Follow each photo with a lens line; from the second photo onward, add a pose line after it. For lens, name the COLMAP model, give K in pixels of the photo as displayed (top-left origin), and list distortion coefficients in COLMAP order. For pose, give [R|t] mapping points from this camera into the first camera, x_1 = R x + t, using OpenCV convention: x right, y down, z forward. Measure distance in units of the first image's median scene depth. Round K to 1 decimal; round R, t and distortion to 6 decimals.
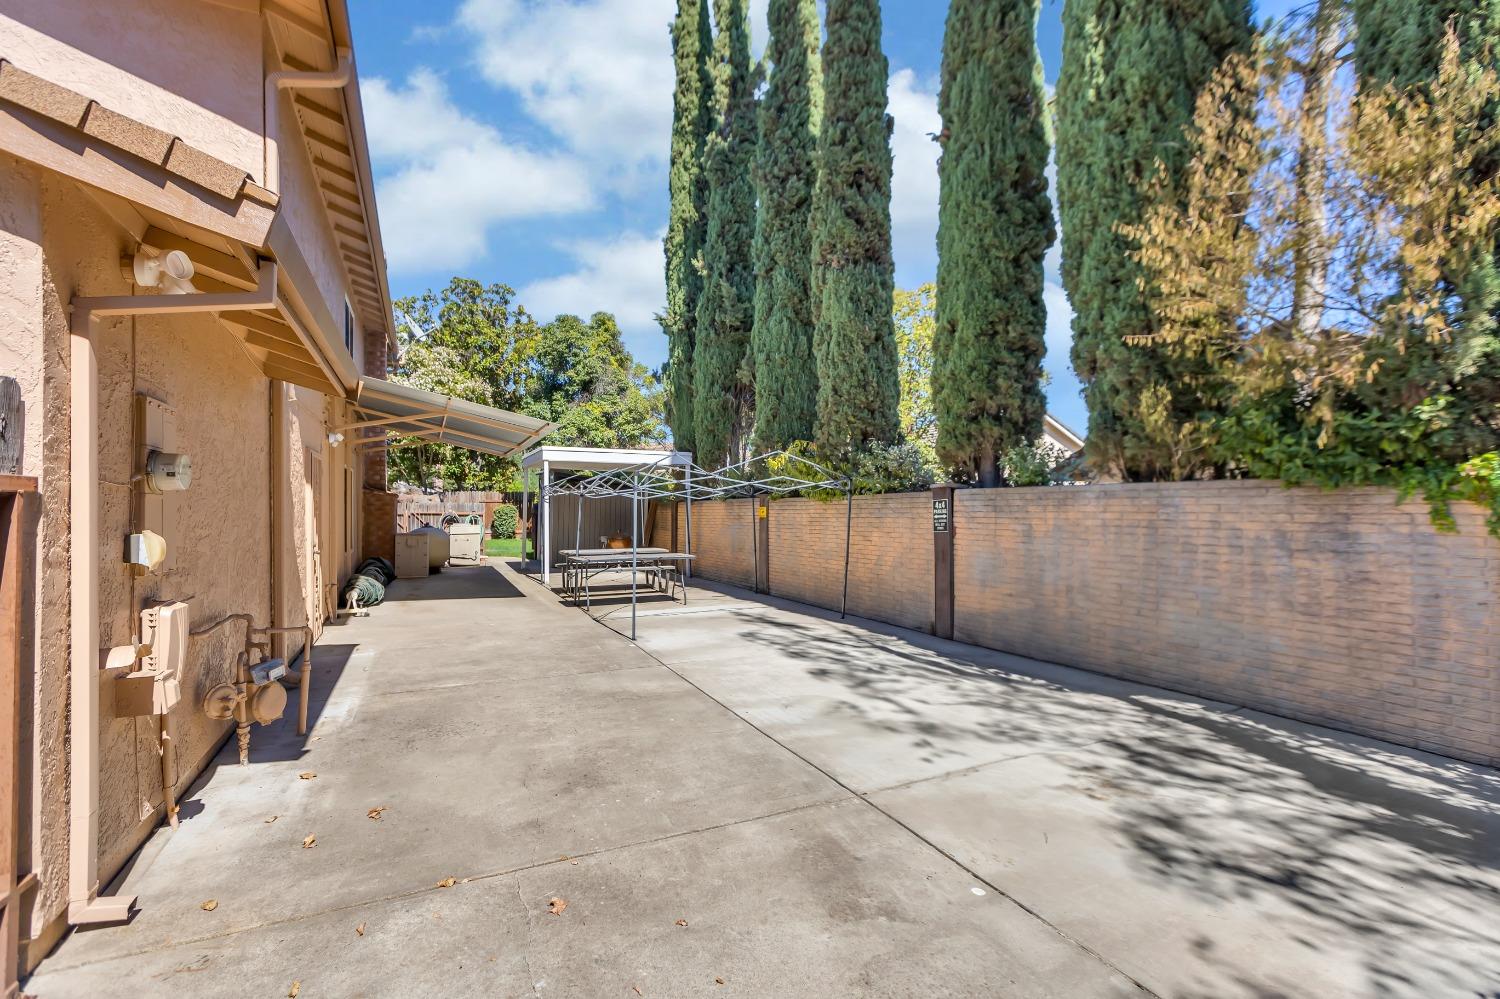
lens RADIAL K [[663.0, 0, 750.0], [0, 663.0, 499.5], [0, 0, 1]] dist [-0.002627, -0.000241]
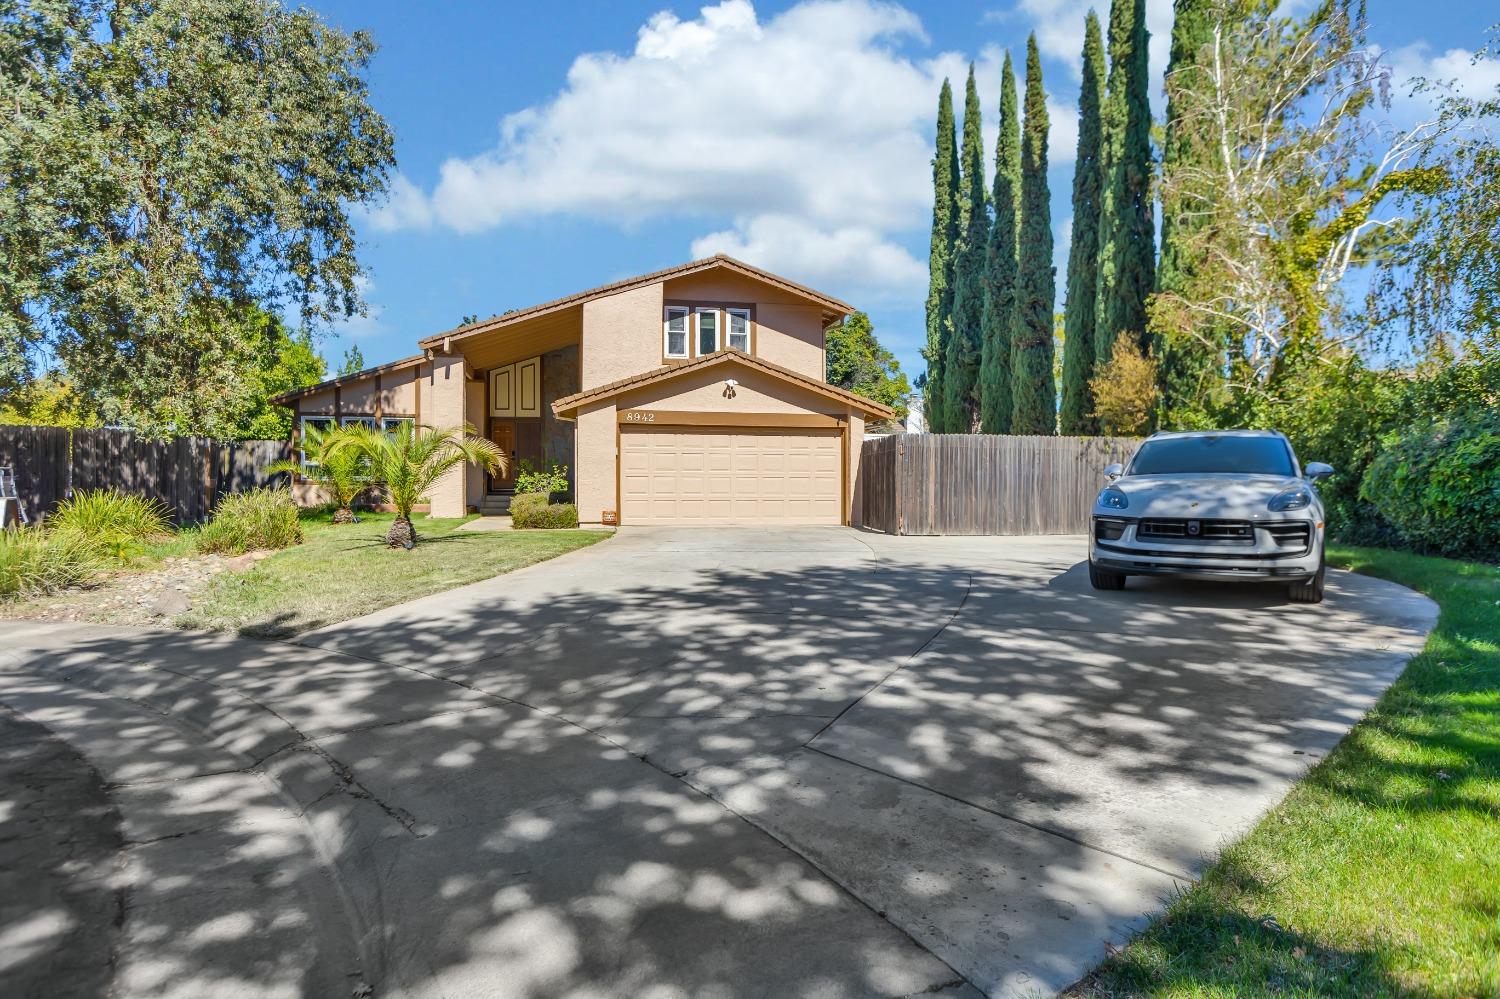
lens RADIAL K [[898.5, 0, 751.3], [0, 898.5, 493.5], [0, 0, 1]] dist [-0.002459, -0.000765]
pose [[0.966193, 0.019124, -0.257109, 0.037221], [-0.013790, 0.999651, 0.022531, 0.031755], [0.257450, -0.018223, 0.966120, -1.547081]]
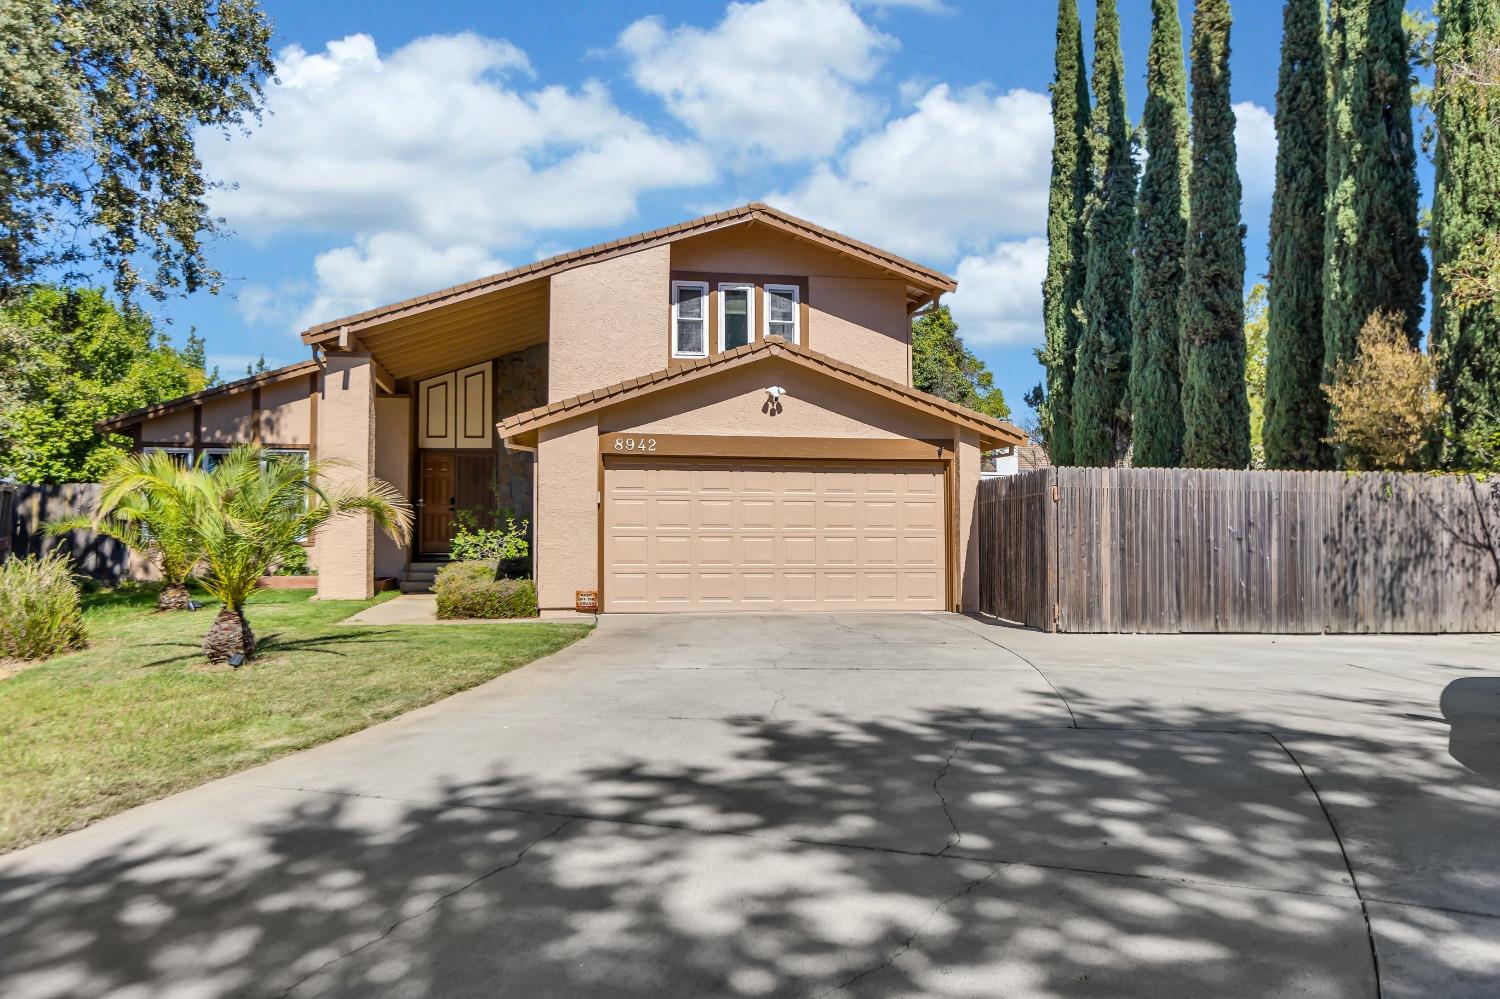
lens RADIAL K [[1150.8, 0, 750.0], [0, 1150.8, 499.5], [0, 0, 1]] dist [0.005925, -0.006694]
pose [[0.959225, 0.004693, -0.282605, -0.069499], [-0.011310, 0.999699, -0.021785, 0.024946], [0.282418, 0.024093, 0.958989, -1.272785]]
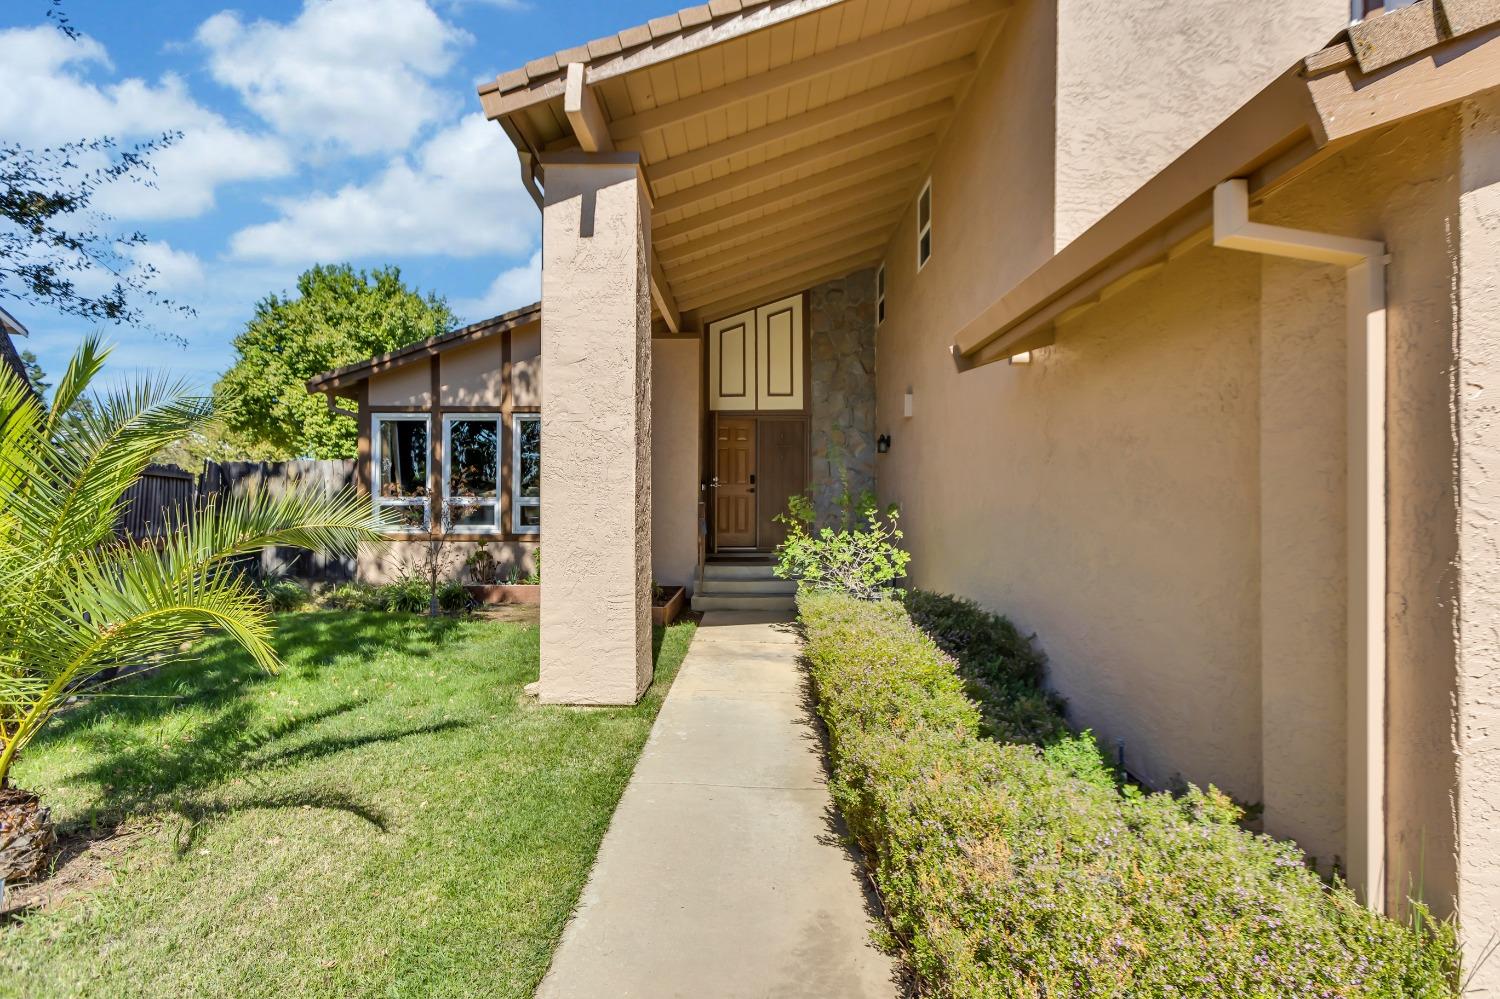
lens RADIAL K [[684.8, 0, 744.5], [0, 684.8, 493.8], [0, 0, 1]] dist [-0.000360, -0.000237]
pose [[0.888039, 0.013899, -0.459558, -0.748506], [-0.011195, 0.999900, 0.008608, 0.000449], [0.459632, -0.002499, 0.888106, -0.274544]]
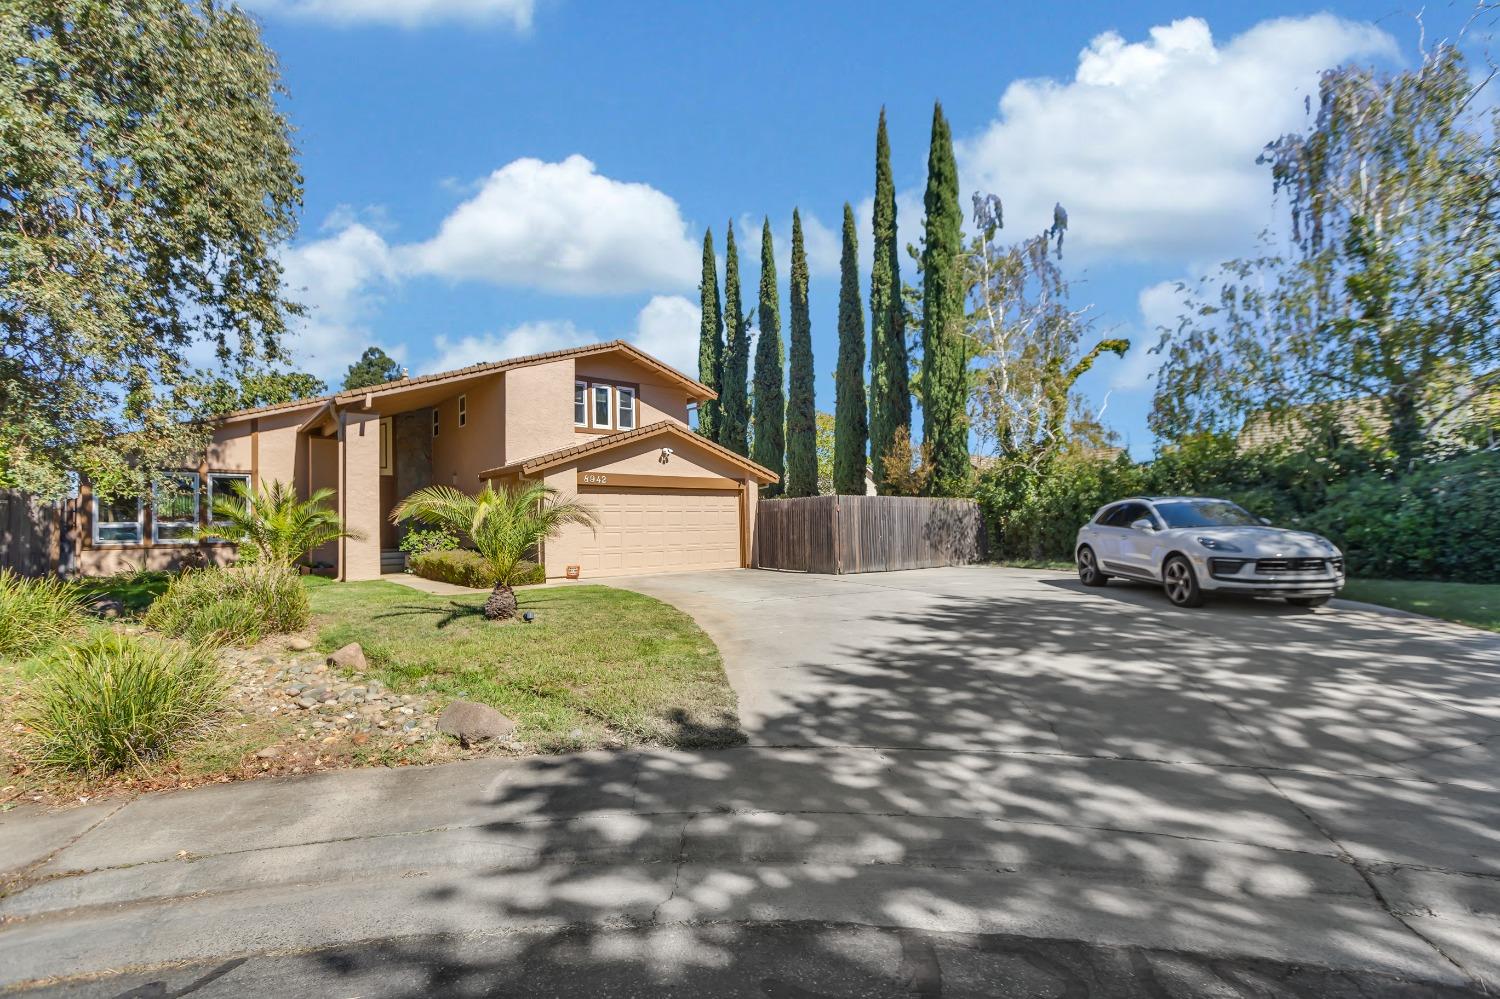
lens RADIAL K [[672.6, 0, 760.8], [0, 672.6, 509.7], [0, 0, 1]] dist [-0.000439, -0.000051]
pose [[0.969105, 0.001301, 0.246643, -0.594701], [0.002844, 0.999861, -0.016451, 0.017352], [-0.246630, 0.016644, 0.968967, -1.407668]]
